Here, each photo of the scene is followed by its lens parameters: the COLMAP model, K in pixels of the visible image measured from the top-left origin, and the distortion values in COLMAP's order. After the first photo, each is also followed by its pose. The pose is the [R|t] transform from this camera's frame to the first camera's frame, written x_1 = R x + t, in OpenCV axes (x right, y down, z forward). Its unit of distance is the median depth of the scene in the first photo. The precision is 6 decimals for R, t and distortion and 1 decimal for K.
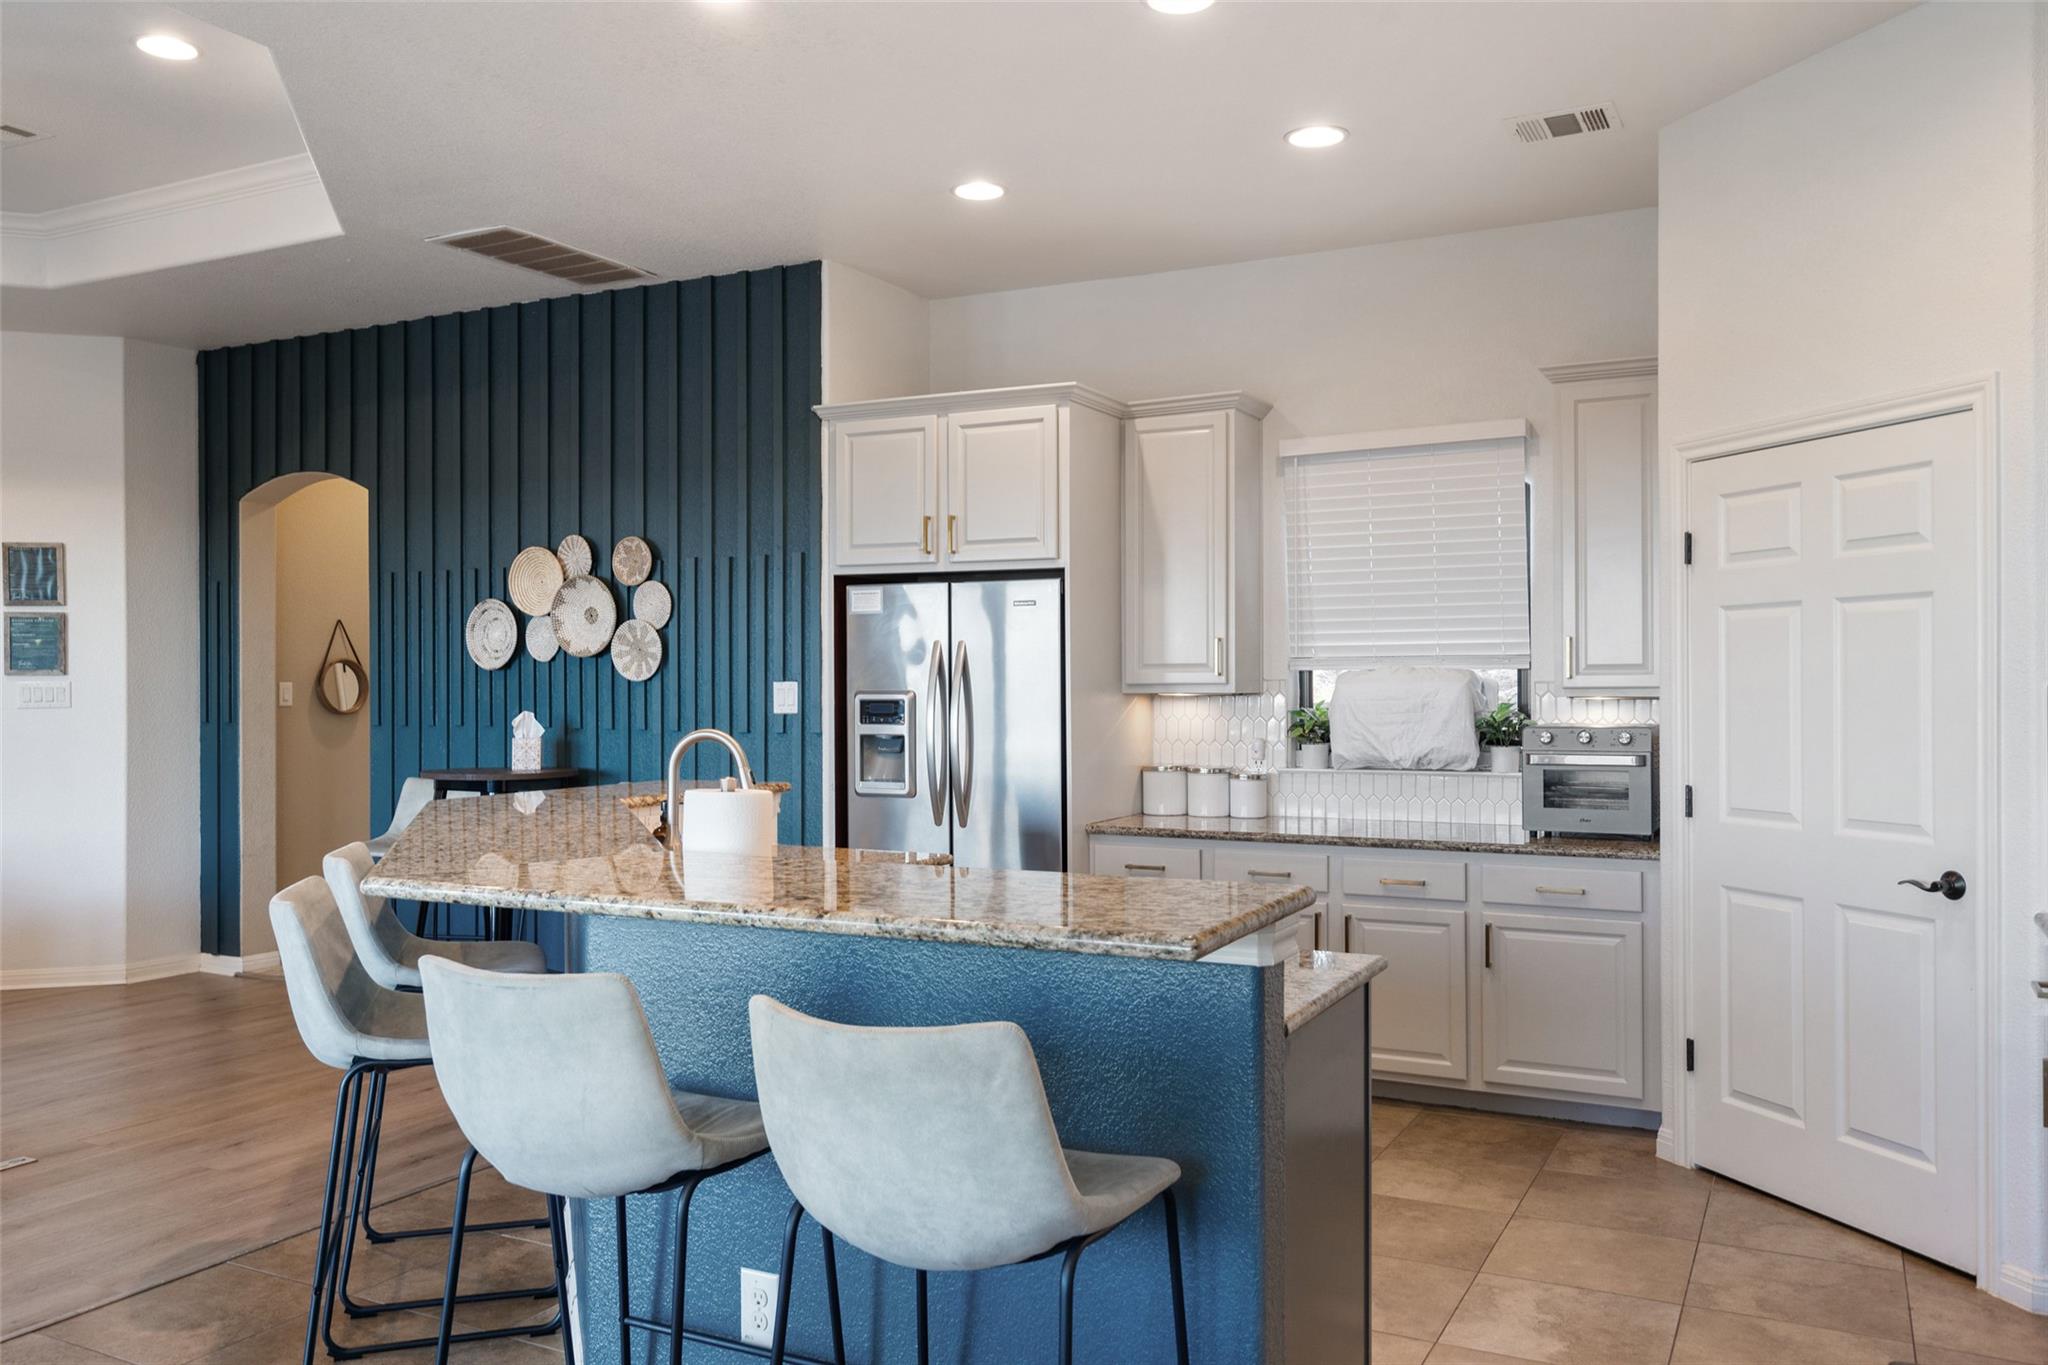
lens RADIAL K [[1565.9, 0, 1019.6], [0, 1565.9, 686.5], [0, 0, 1]] dist [0.017131, -0.005811]
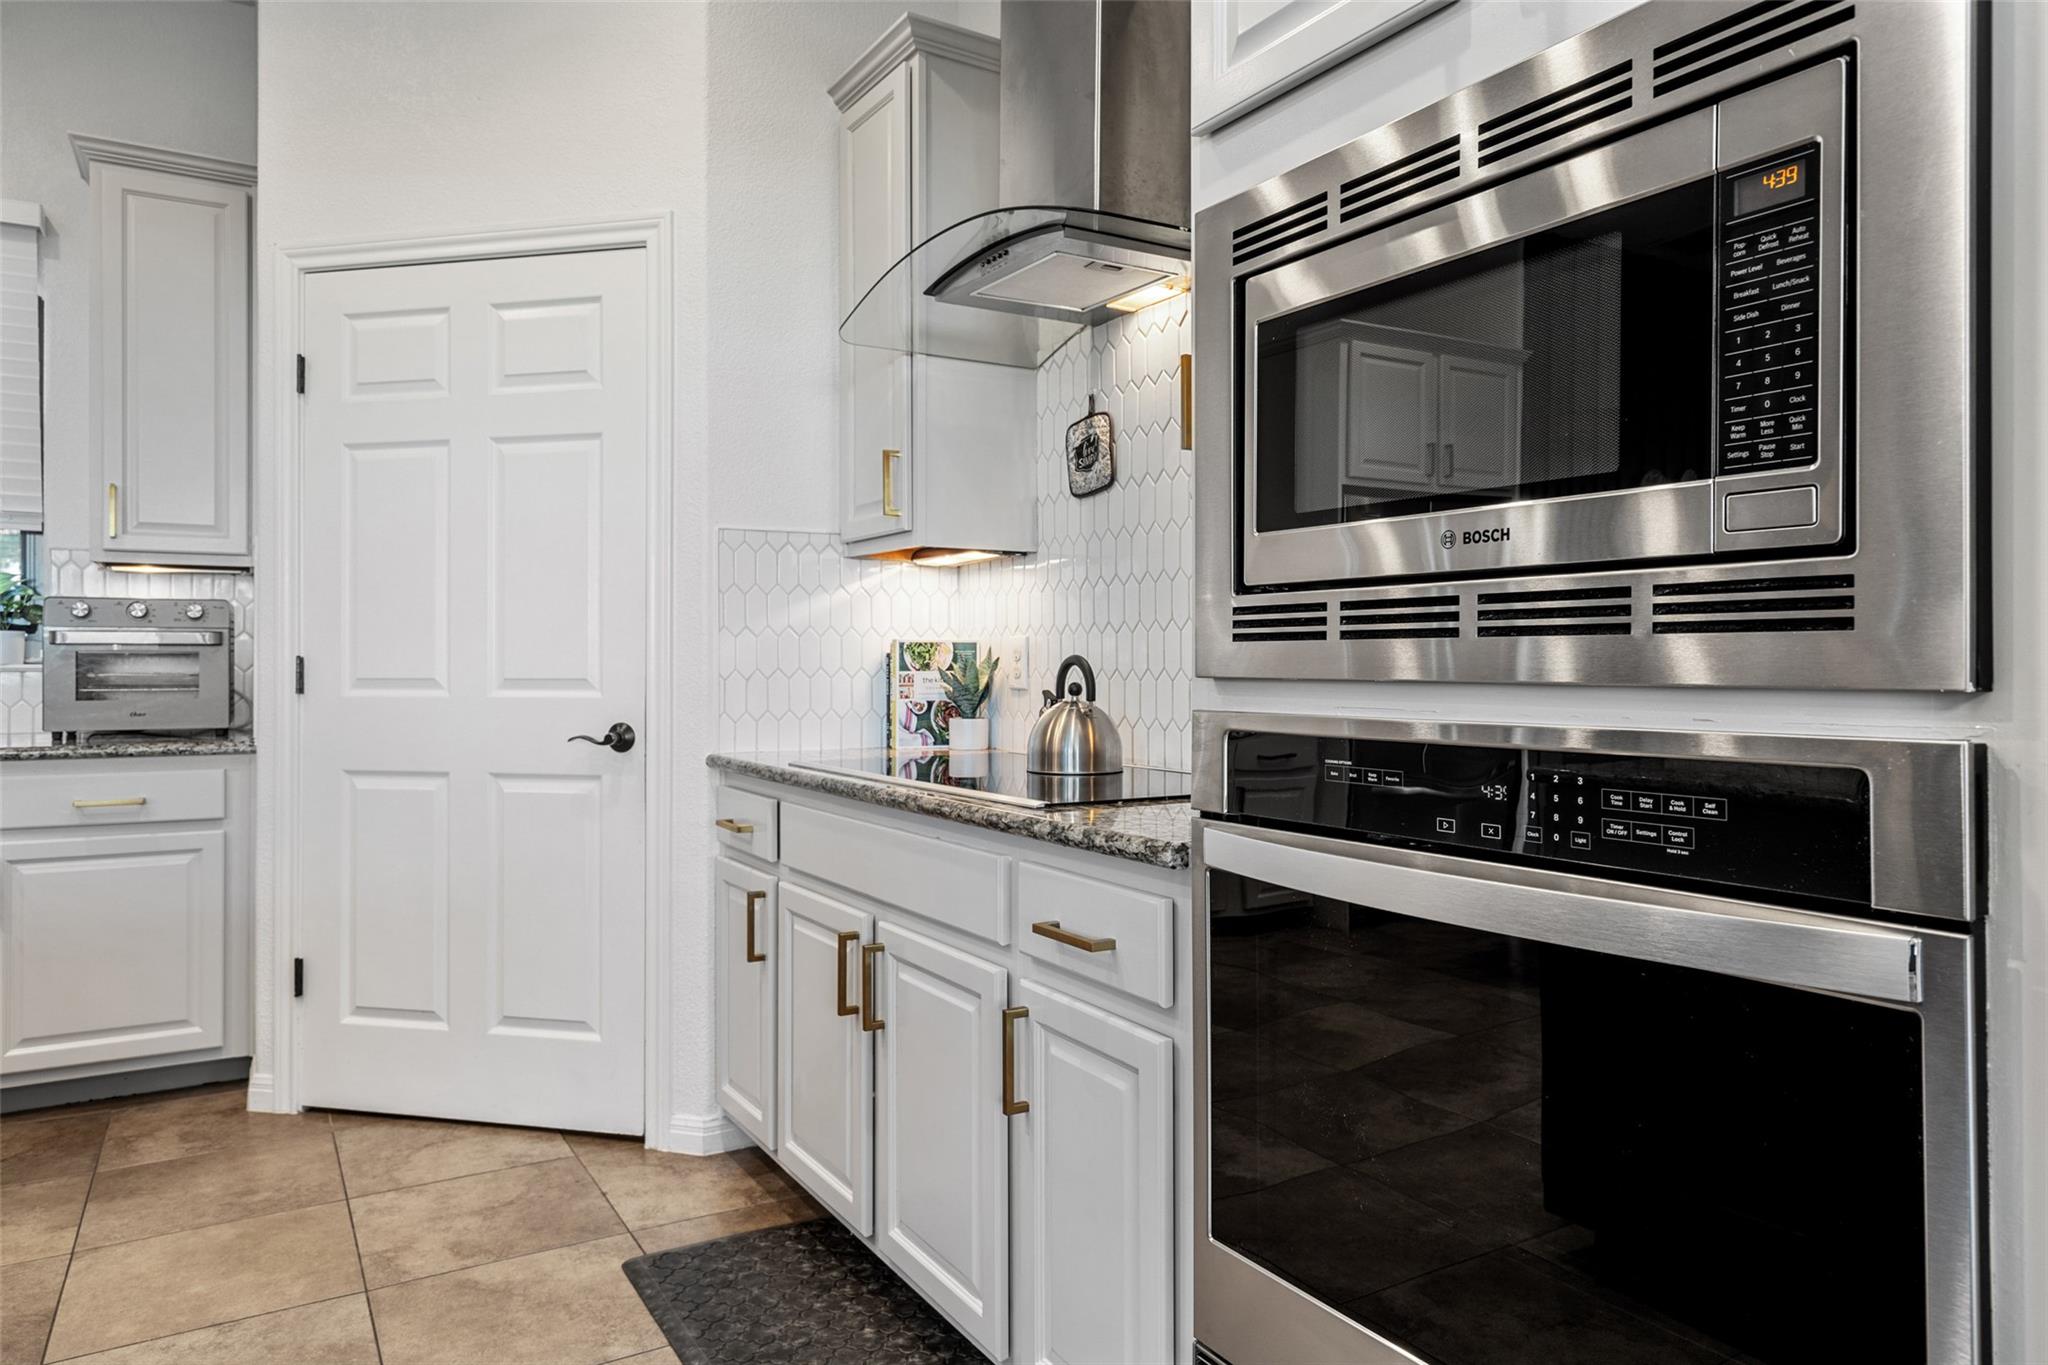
lens RADIAL K [[1312.0, 0, 1020.5], [0, 1312.0, 656.2], [0, 0, 1]] dist [0.011150, -0.003162]
pose [[0.524049, 0.008002, 0.851650, 0.024687], [-0.003609, 0.999968, -0.007174, 0.057392], [-0.851680, 0.000686, 0.524061, 0.261310]]
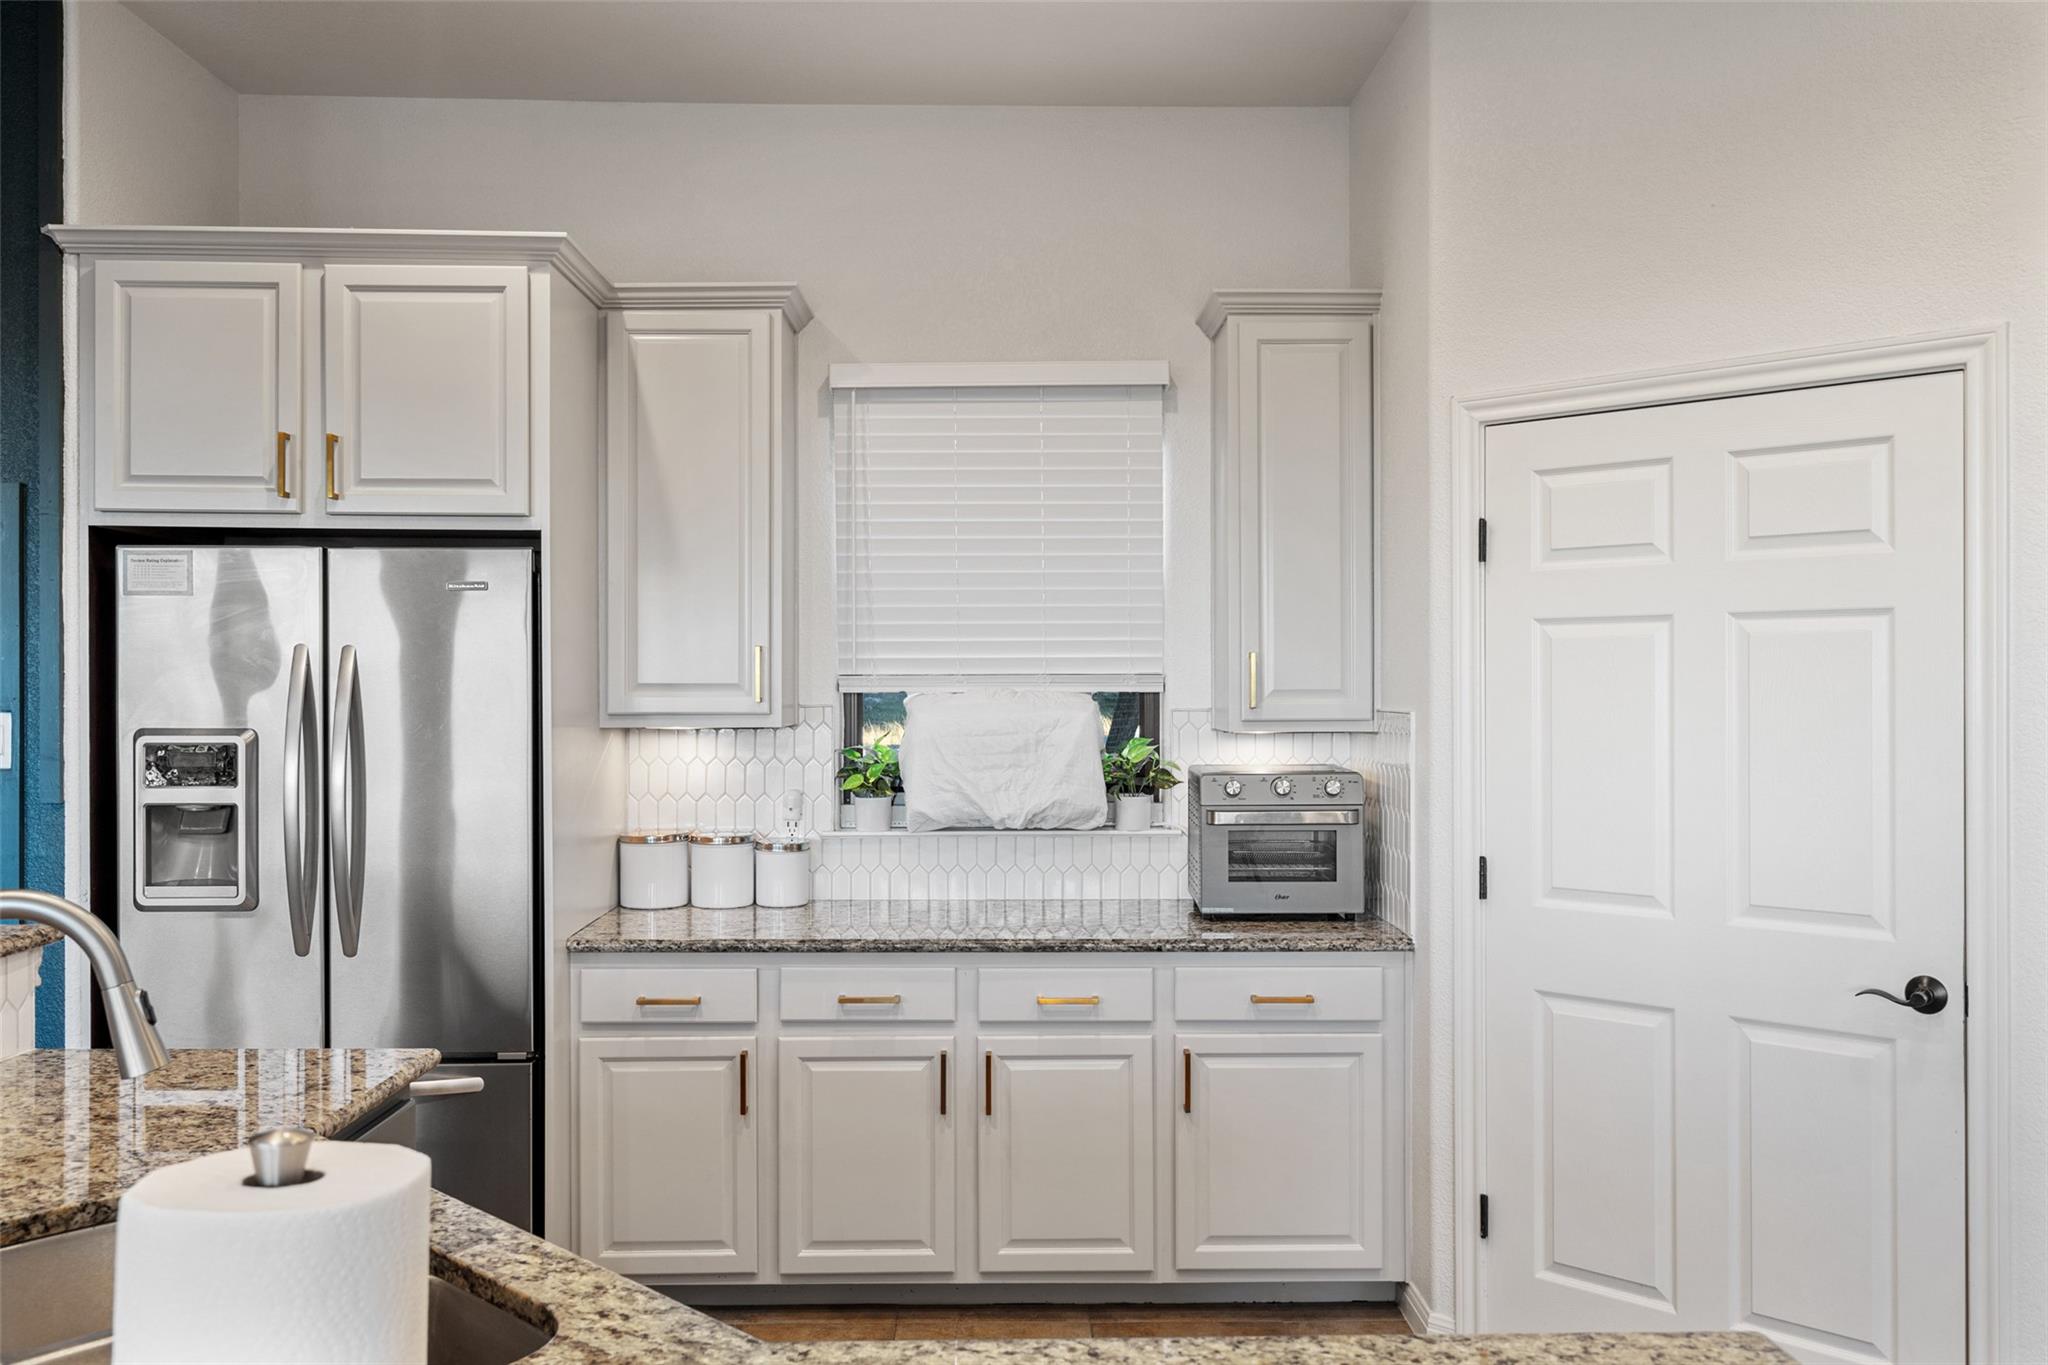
lens RADIAL K [[1631.1, 0, 1017.8], [0, 1631.1, 682.2], [0, 0, 1]] dist [0.003038, 0.016091]
pose [[0.879479, 0.001585, 0.475935, -0.120555], [-0.001646, 0.999999, -0.000290, -0.016872], [-0.475935, -0.000528, 0.879480, 0.362625]]
